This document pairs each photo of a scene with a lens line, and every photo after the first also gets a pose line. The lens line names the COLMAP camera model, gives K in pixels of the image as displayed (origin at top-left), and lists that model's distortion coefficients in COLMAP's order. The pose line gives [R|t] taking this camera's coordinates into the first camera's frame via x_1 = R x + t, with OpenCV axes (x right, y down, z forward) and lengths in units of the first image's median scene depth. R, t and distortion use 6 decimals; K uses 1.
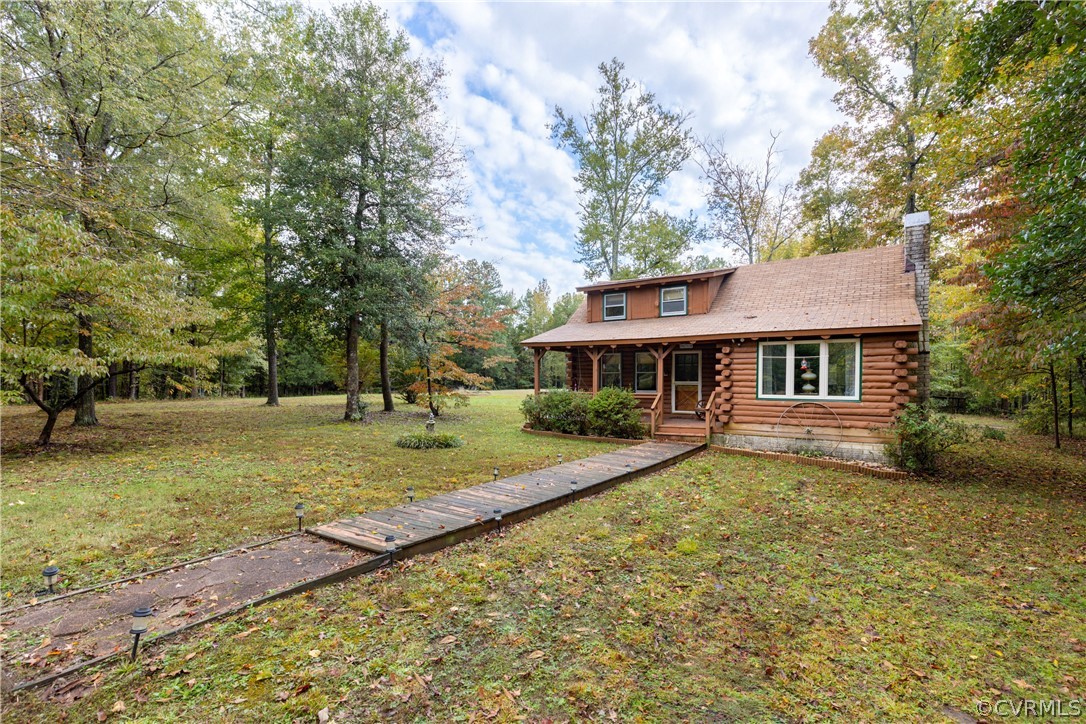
lens RADIAL K [[497.7, 0, 548.4], [0, 497.7, 388.1], [0, 0, 1]] dist [0.006897, 0.001143]
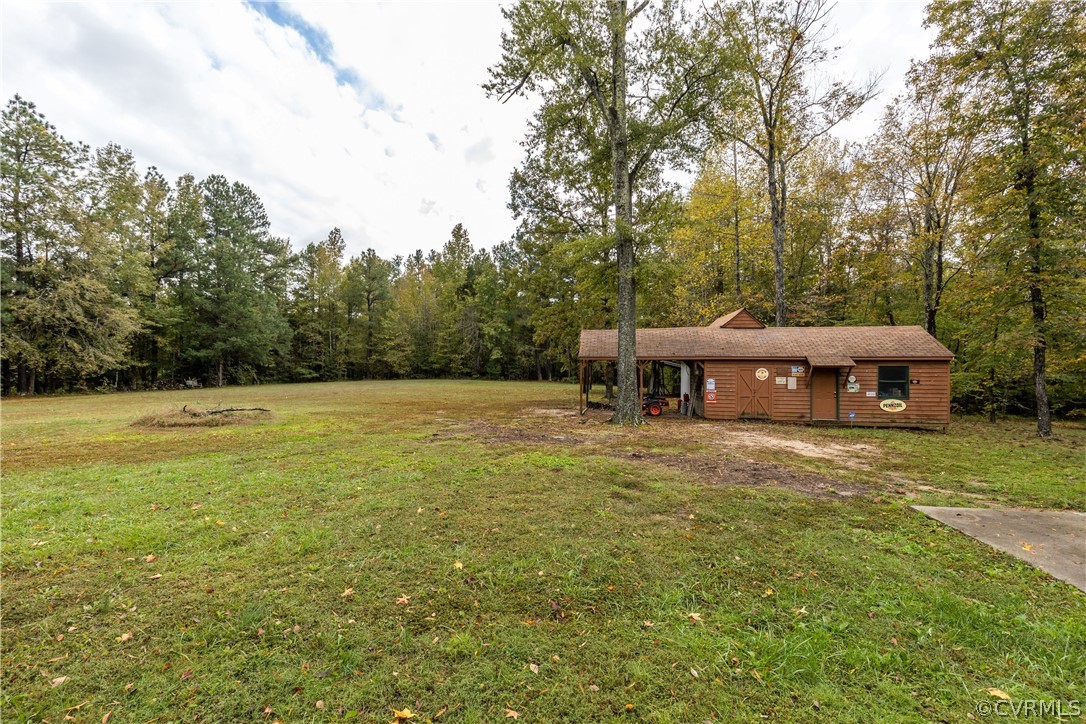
lens RADIAL K [[497.7, 0, 535.0], [0, 497.7, 363.2], [0, 0, 1]] dist [0.006897, 0.001143]
pose [[0.913968, 0.001516, 0.405782, -0.303259], [0.007127, 0.999779, -0.019788, -0.059279], [-0.405723, 0.020978, 0.913755, 1.996281]]
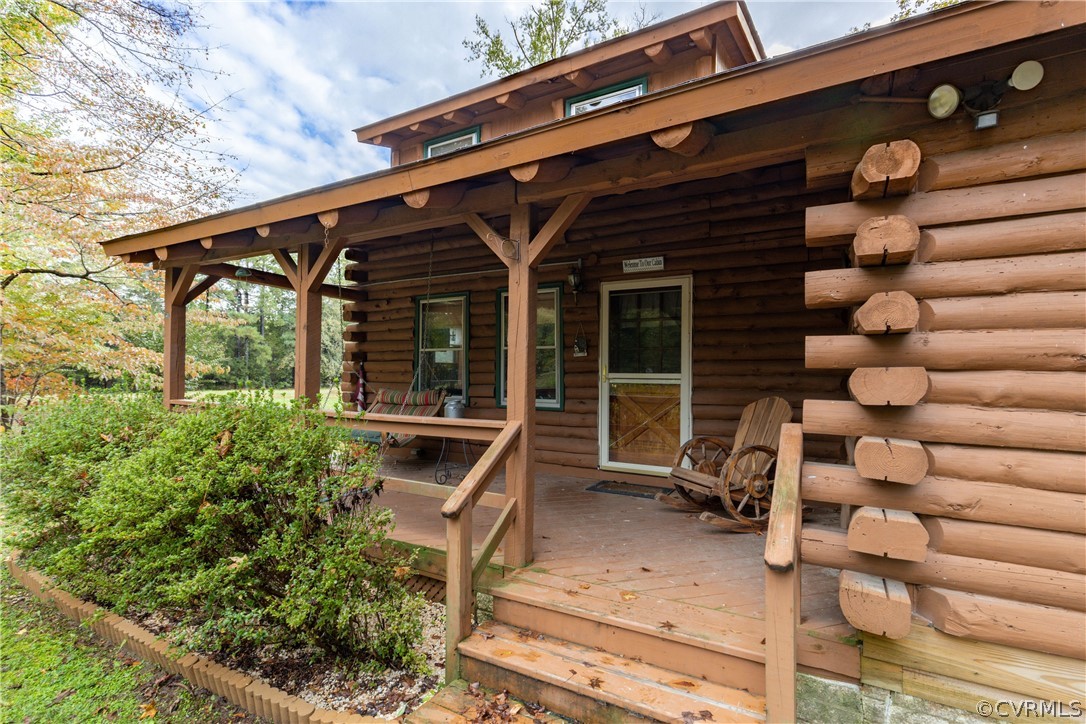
lens RADIAL K [[497.7, 0, 526.1], [0, 497.7, 371.0], [0, 0, 1]] dist [0.006897, 0.001143]
pose [[0.999412, 0.012871, 0.031775, 0.234610], [-0.011950, 0.999508, -0.028996, -0.006173], [-0.032132, 0.028599, 0.999074, 0.835800]]
